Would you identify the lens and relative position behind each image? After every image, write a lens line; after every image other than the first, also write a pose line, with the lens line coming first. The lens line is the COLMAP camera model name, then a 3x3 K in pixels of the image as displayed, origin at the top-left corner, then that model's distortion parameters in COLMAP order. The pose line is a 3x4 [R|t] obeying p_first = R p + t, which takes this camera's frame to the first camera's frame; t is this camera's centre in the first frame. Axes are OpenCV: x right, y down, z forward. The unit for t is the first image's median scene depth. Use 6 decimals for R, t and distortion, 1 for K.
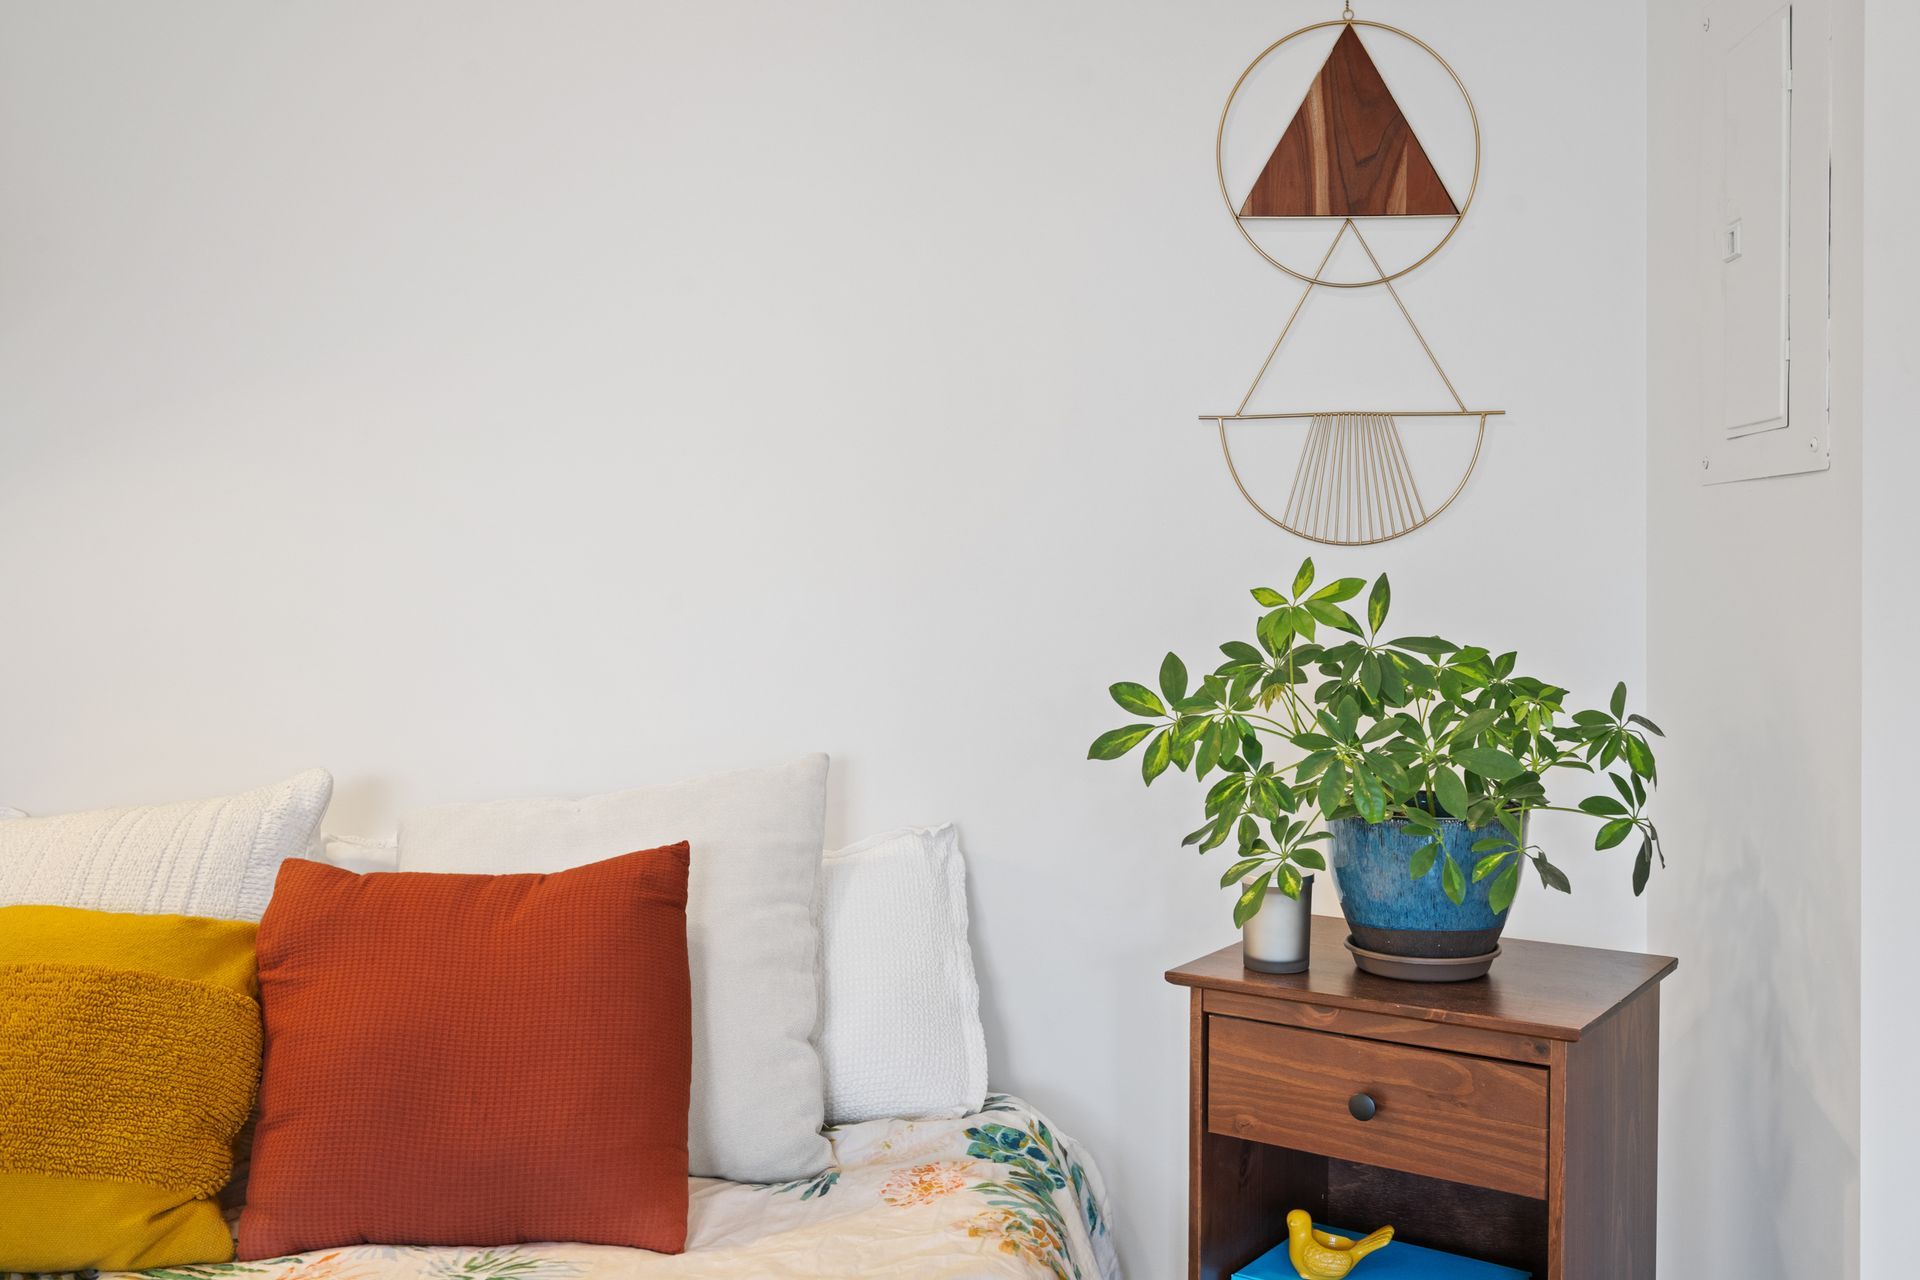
lens RADIAL K [[2033.5, 0, 960.0], [0, 2033.5, 640.0], [0, 0, 1]] dist [-0.004287, -0.009516]
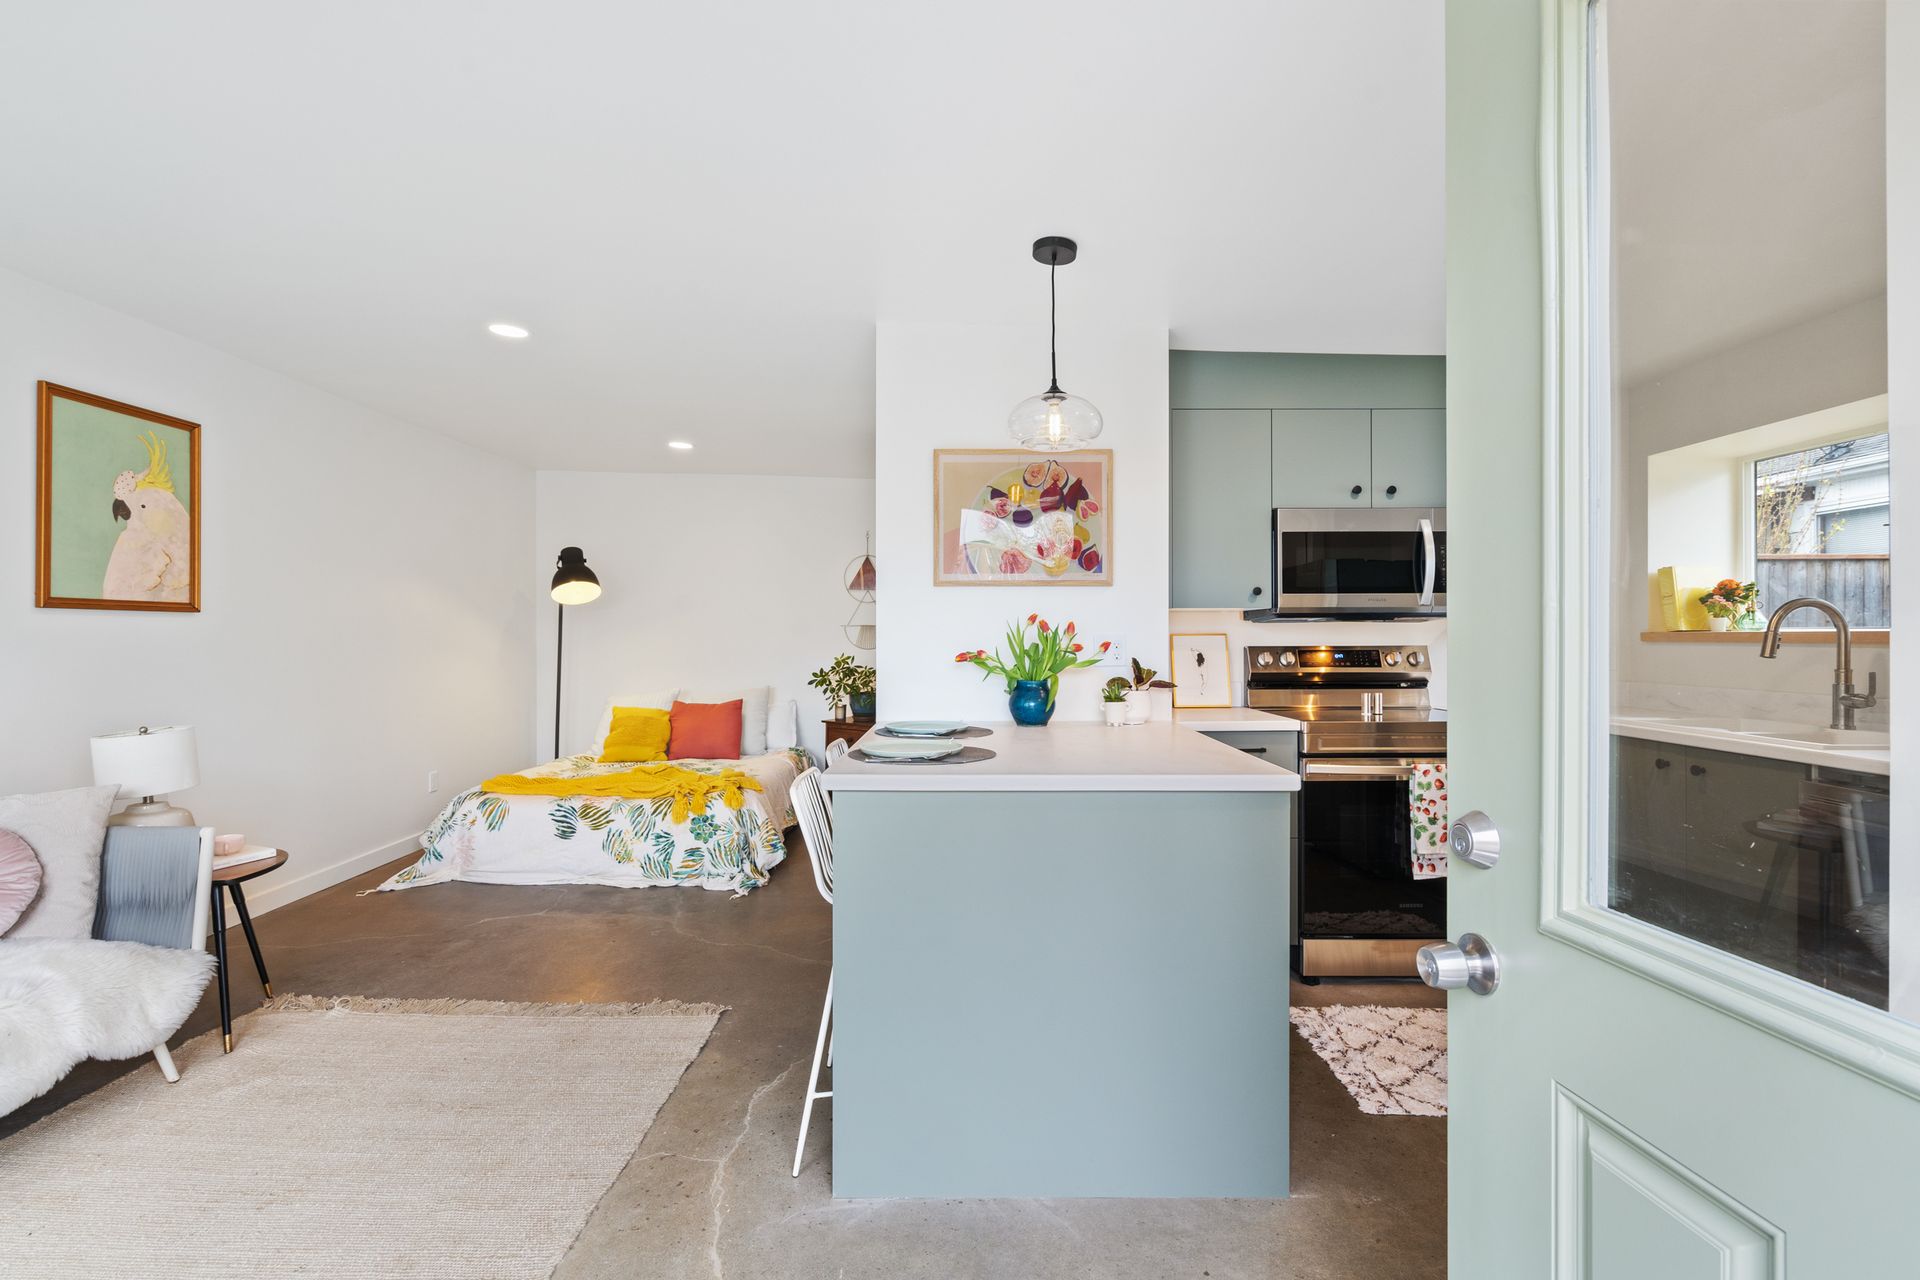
lens RADIAL K [[870.9, 0, 960.0], [0, 870.9, 640.0], [0, 0, 1]] dist [-0.014454, 0.000126]
pose [[0.997642, 0.011994, 0.067571, 0.341896], [-0.009477, 0.999254, -0.037444, 0.016826], [-0.067969, 0.036715, 0.997012, -1.661496]]
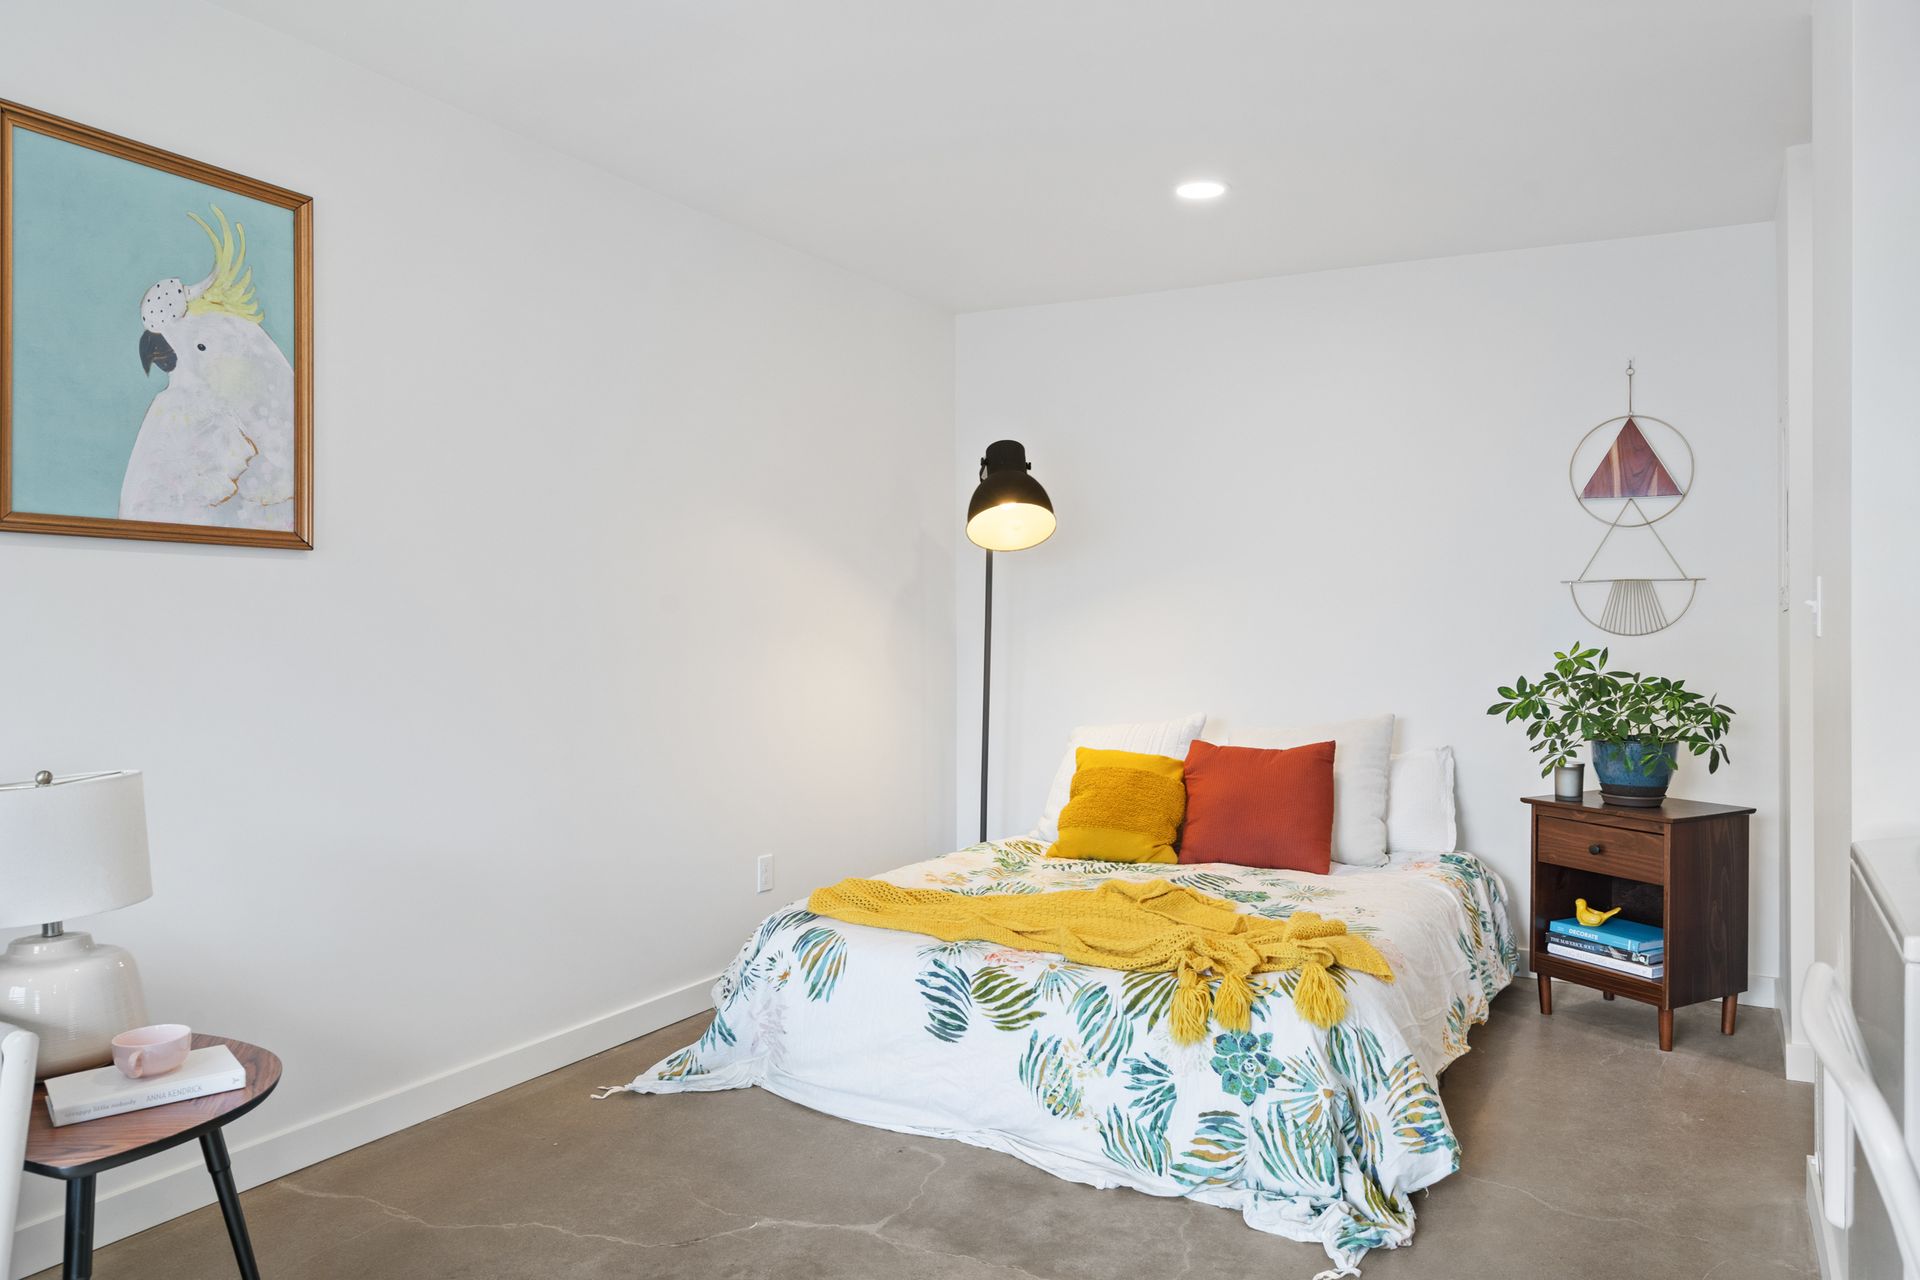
lens RADIAL K [[1310.5, 0, 960.0], [0, 1310.5, 640.0], [0, 0, 1]] dist [0.019202, 0.000588]
pose [[0.901733, 0.012038, -0.432125, 0.183349], [-0.026874, 0.999240, -0.028242, 0.027494], [0.431457, 0.037080, 0.901371, -0.868884]]
